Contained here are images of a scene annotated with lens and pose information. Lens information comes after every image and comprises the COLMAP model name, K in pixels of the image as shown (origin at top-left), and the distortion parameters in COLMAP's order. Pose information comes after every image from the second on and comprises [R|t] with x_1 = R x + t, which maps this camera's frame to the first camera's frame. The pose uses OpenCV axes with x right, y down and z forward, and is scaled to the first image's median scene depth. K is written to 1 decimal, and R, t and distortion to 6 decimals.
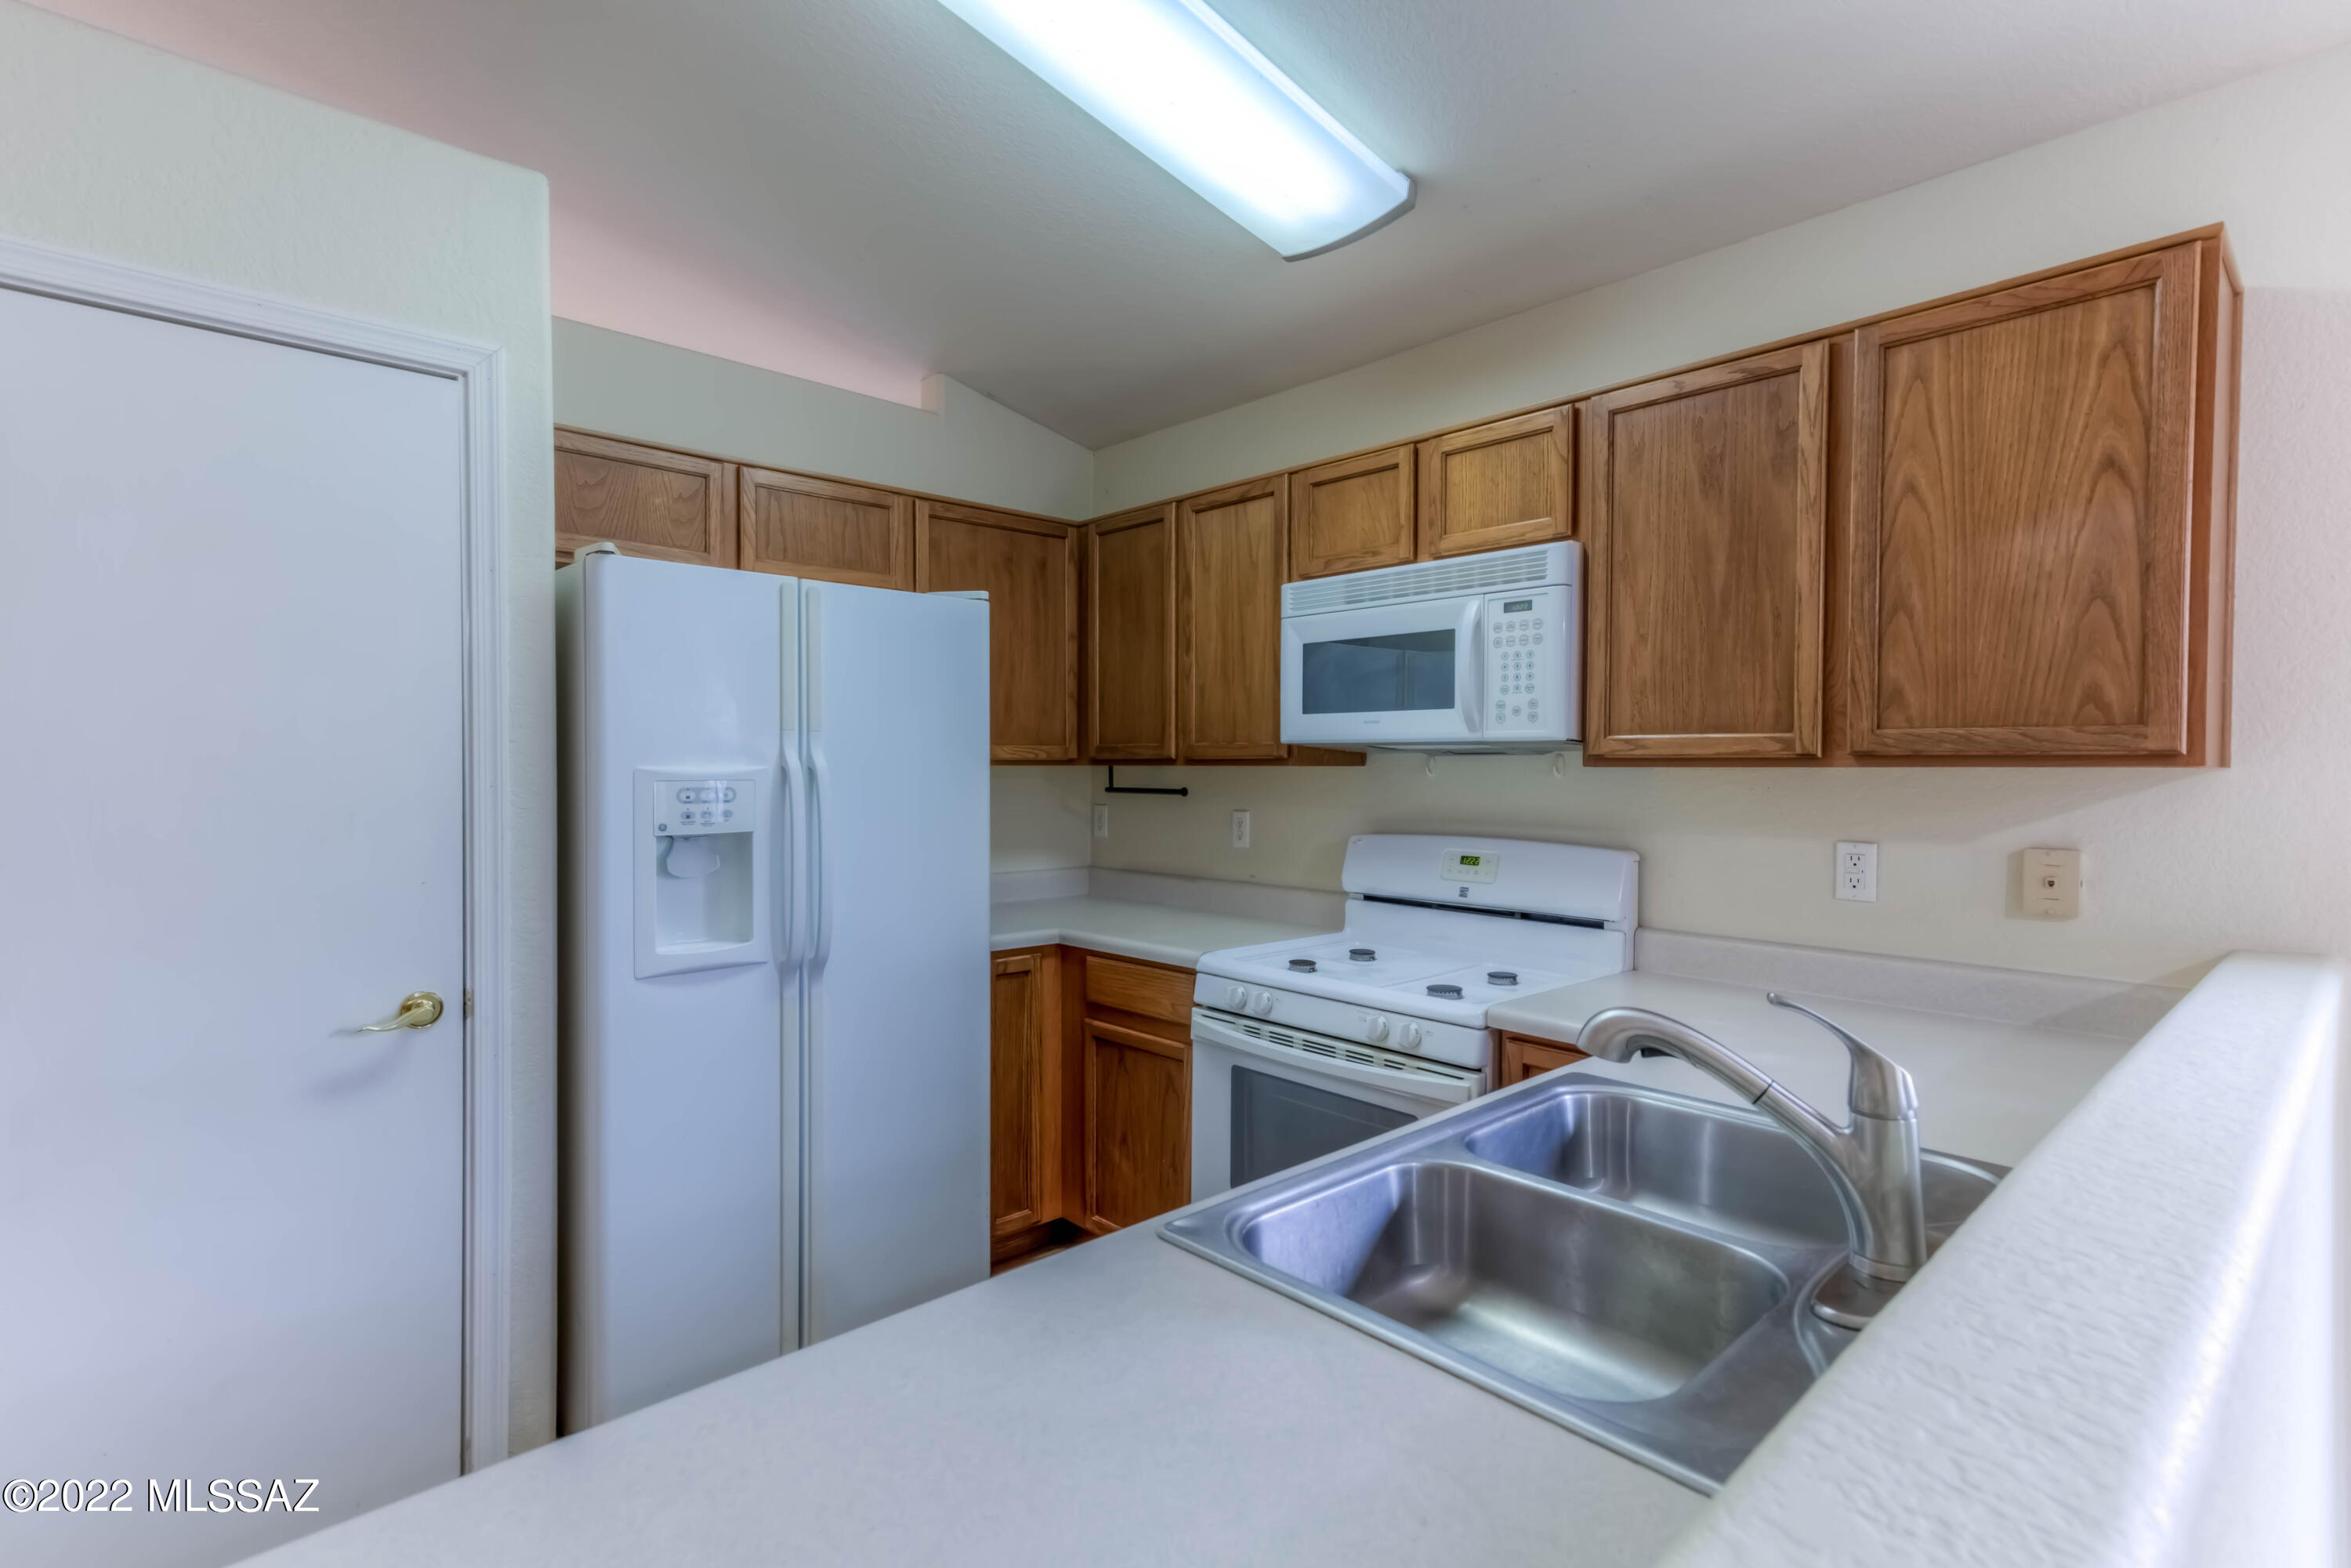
lens RADIAL K [[1130.9, 0, 1146.0], [0, 1130.9, 782.3], [0, 0, 1]] dist [0.022772, 0.000279]
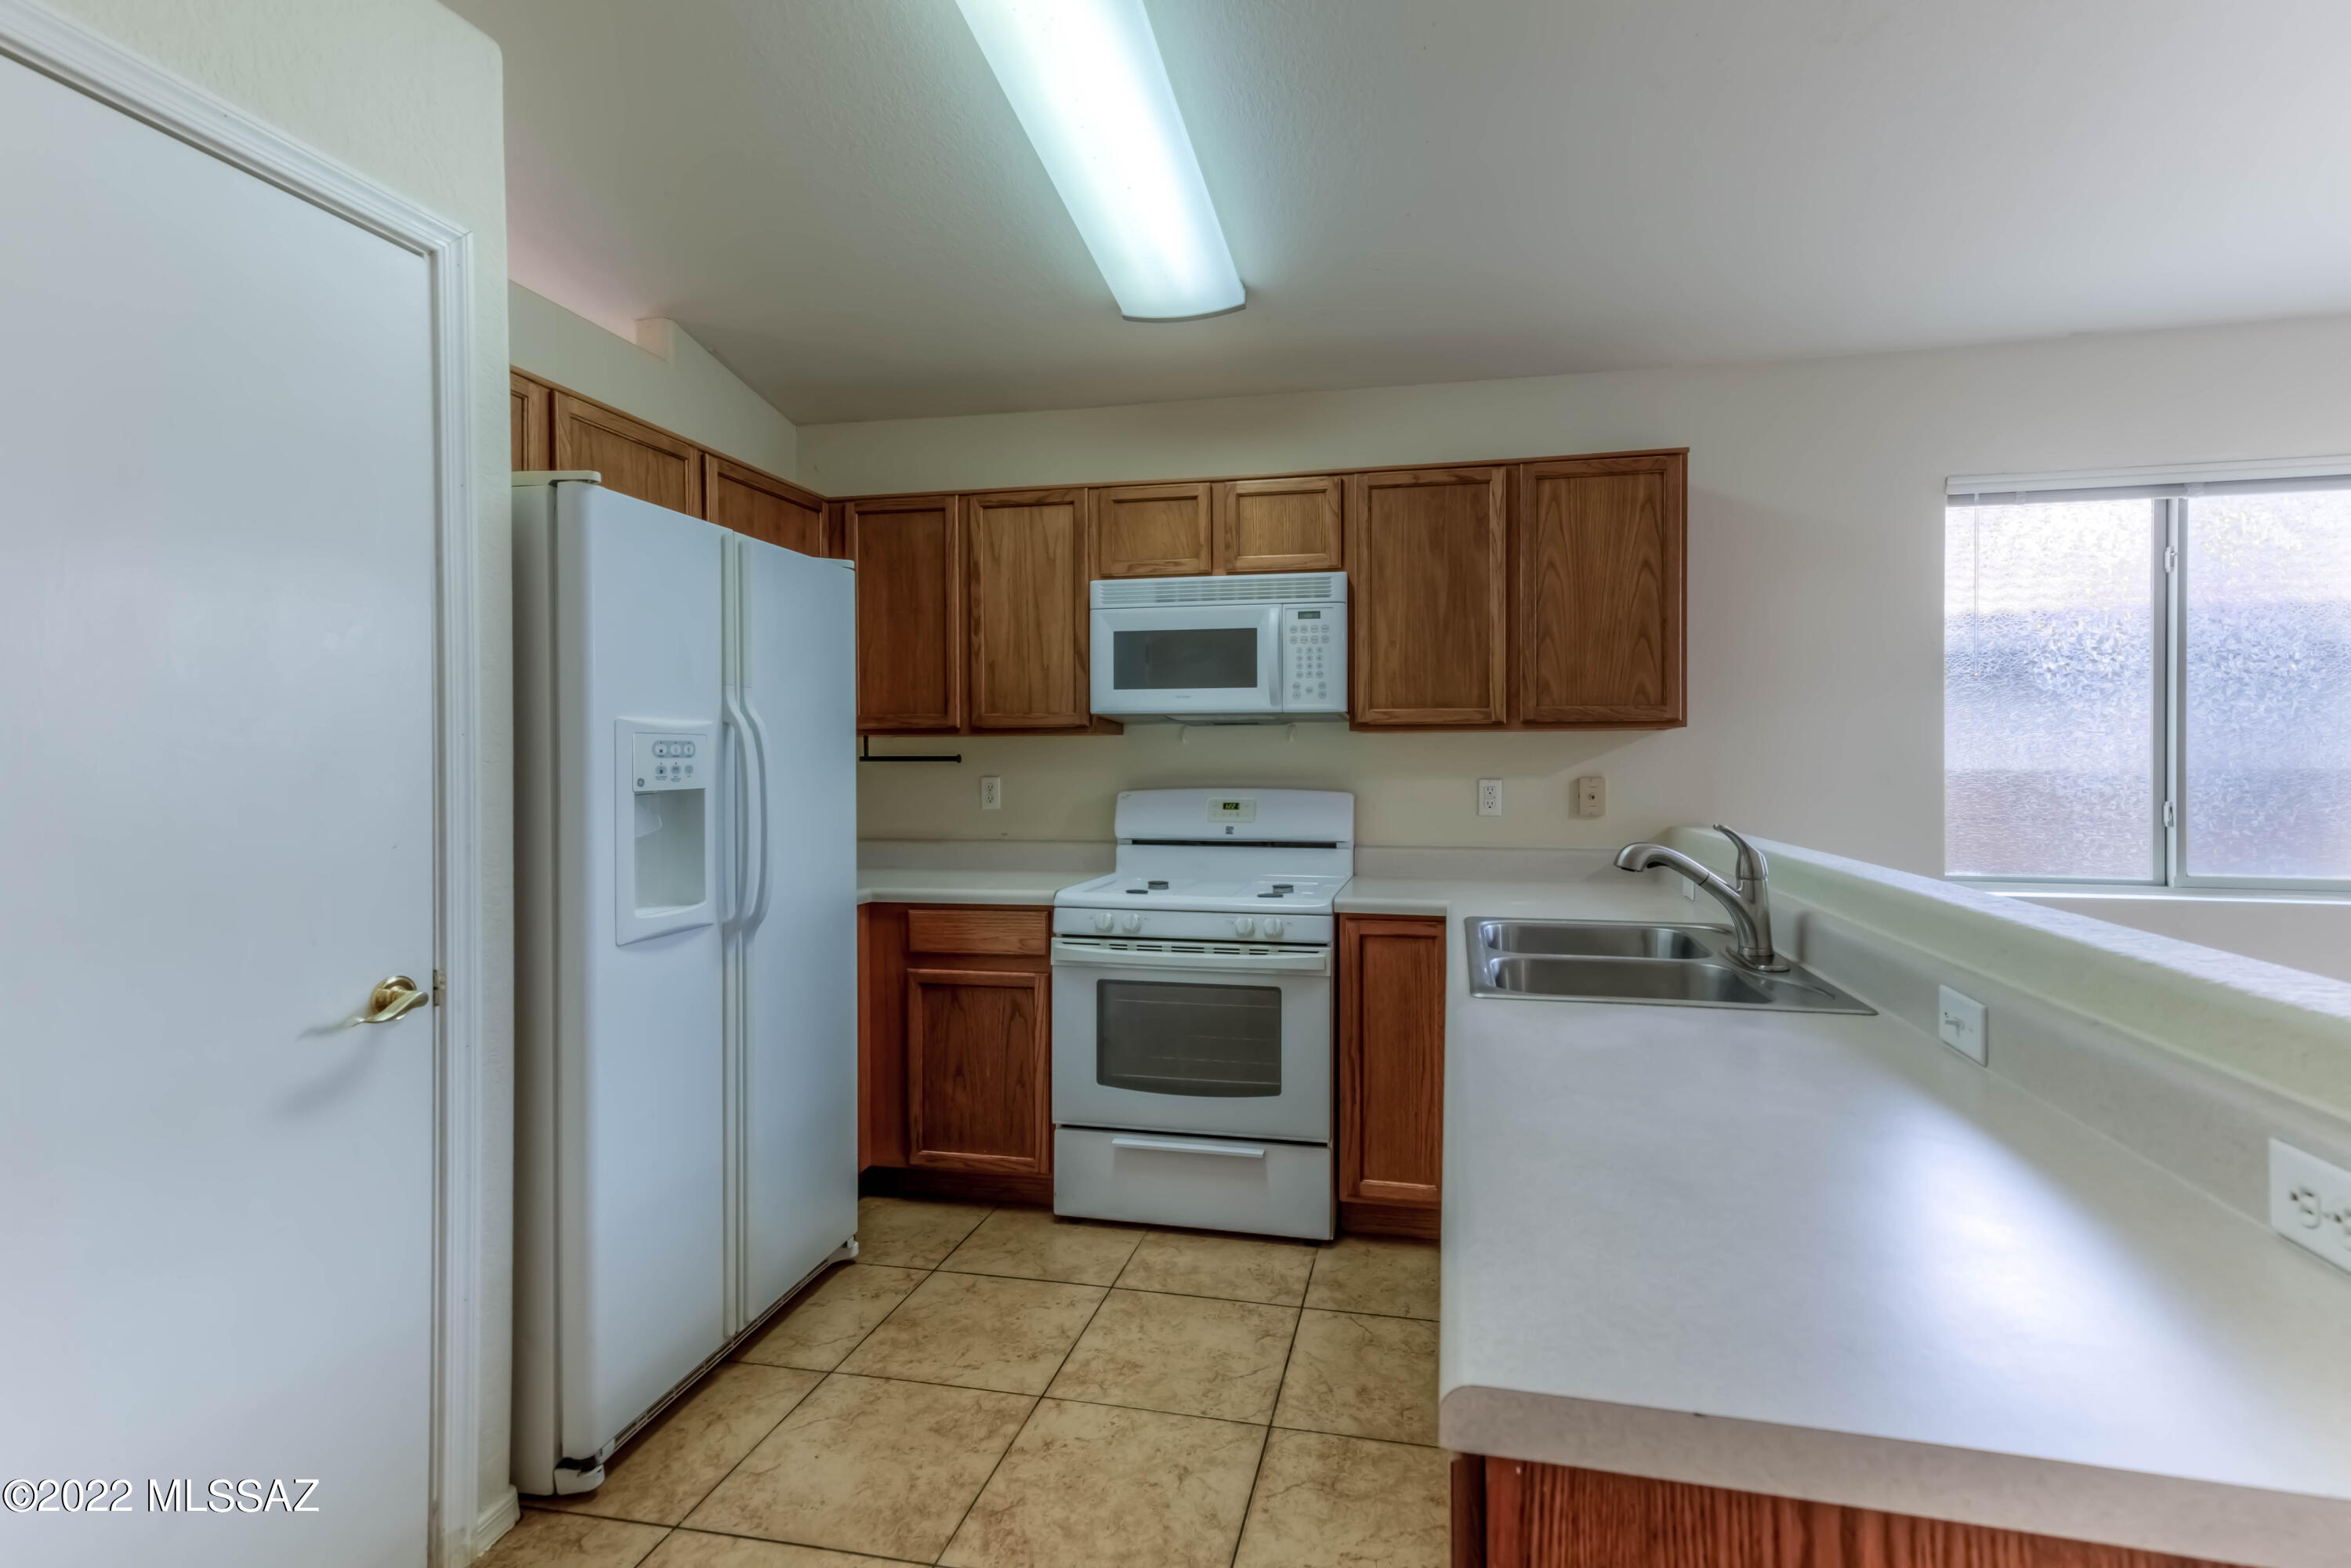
lens RADIAL K [[1083.5, 0, 1232.8], [0, 1083.5, 766.2], [0, 0, 1]] dist [0.019280, 0.000487]
pose [[0.807647, -0.007329, 0.589621, -0.511220], [0.012886, 0.999903, -0.005222, 0.033989], [-0.589526, 0.011815, 0.807663, -0.011991]]
